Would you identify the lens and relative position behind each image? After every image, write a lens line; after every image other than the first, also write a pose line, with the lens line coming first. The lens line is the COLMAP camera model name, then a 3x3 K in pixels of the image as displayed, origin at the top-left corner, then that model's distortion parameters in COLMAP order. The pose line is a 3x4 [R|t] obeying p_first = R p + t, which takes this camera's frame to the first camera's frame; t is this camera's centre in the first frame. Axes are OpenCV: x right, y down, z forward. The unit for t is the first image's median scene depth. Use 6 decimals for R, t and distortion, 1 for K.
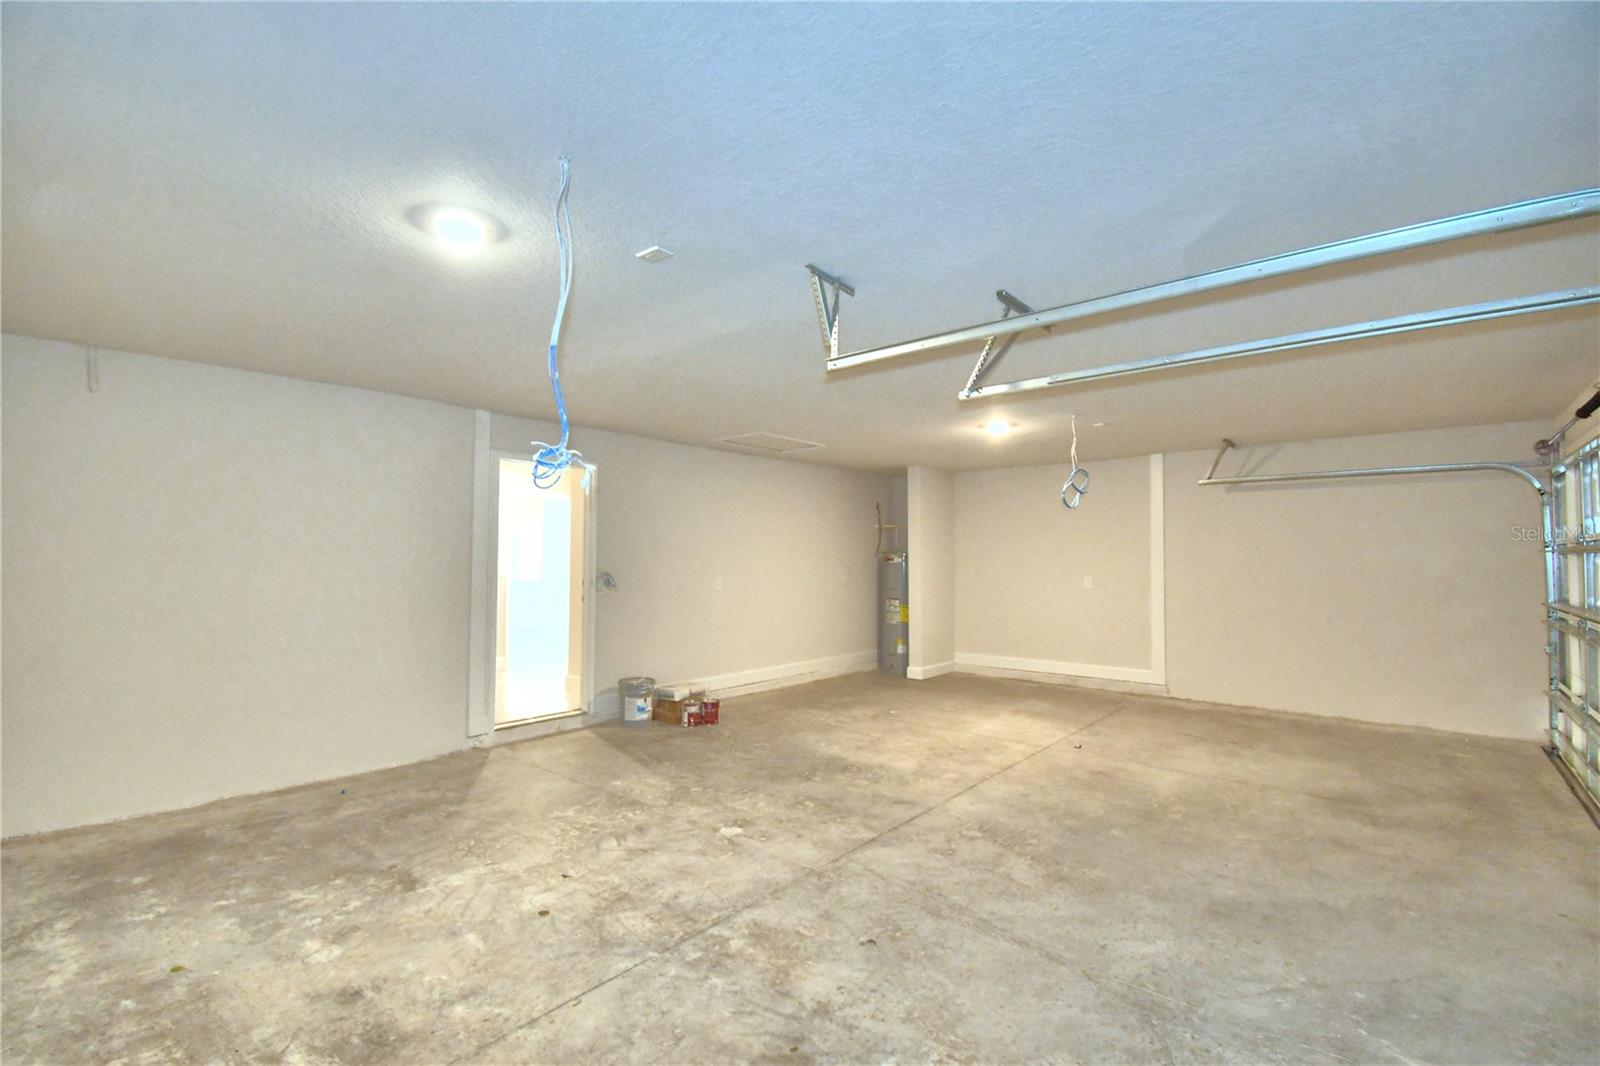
lens RADIAL K [[715.0, 0, 798.9], [0, 715.0, 535.5], [0, 0, 1]] dist [-0.000937, -0.003288]
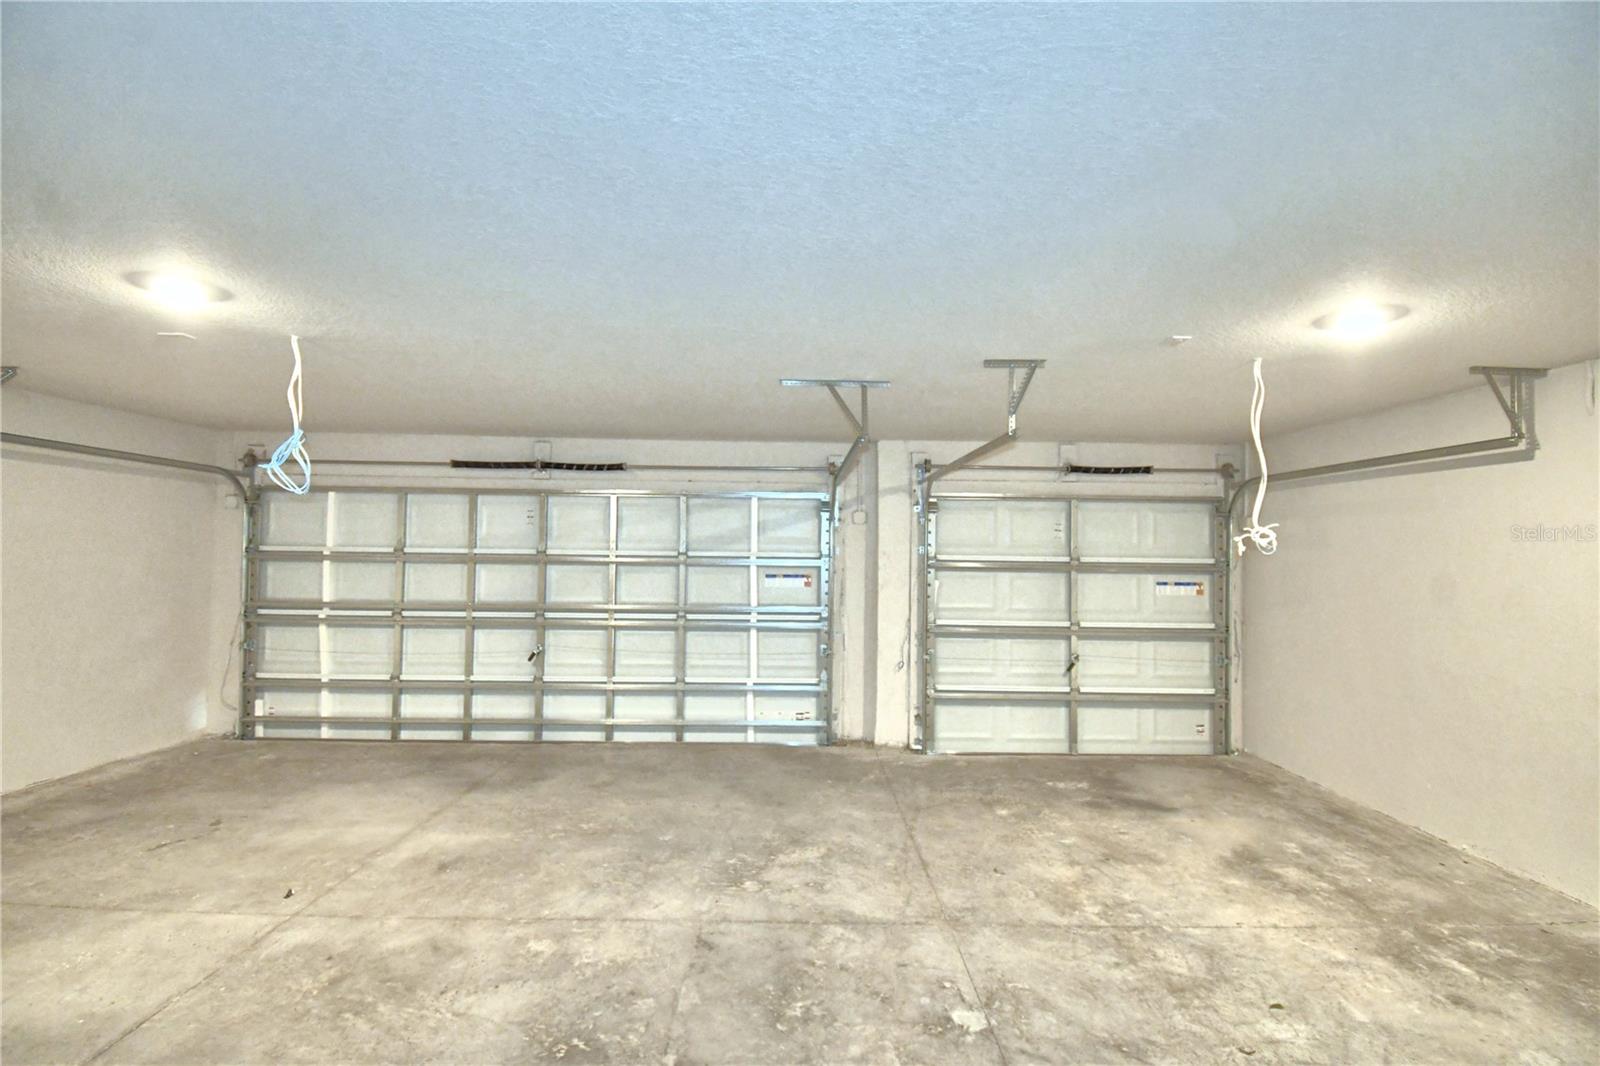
lens RADIAL K [[715.0, 0, 797.2], [0, 715.0, 534.1], [0, 0, 1]] dist [-0.000937, -0.003288]
pose [[-0.640952, 0.004442, 0.767568, -0.591645], [-0.041884, 0.998291, -0.040752, 0.001193], [-0.766437, -0.058269, -0.639671, 1.853081]]
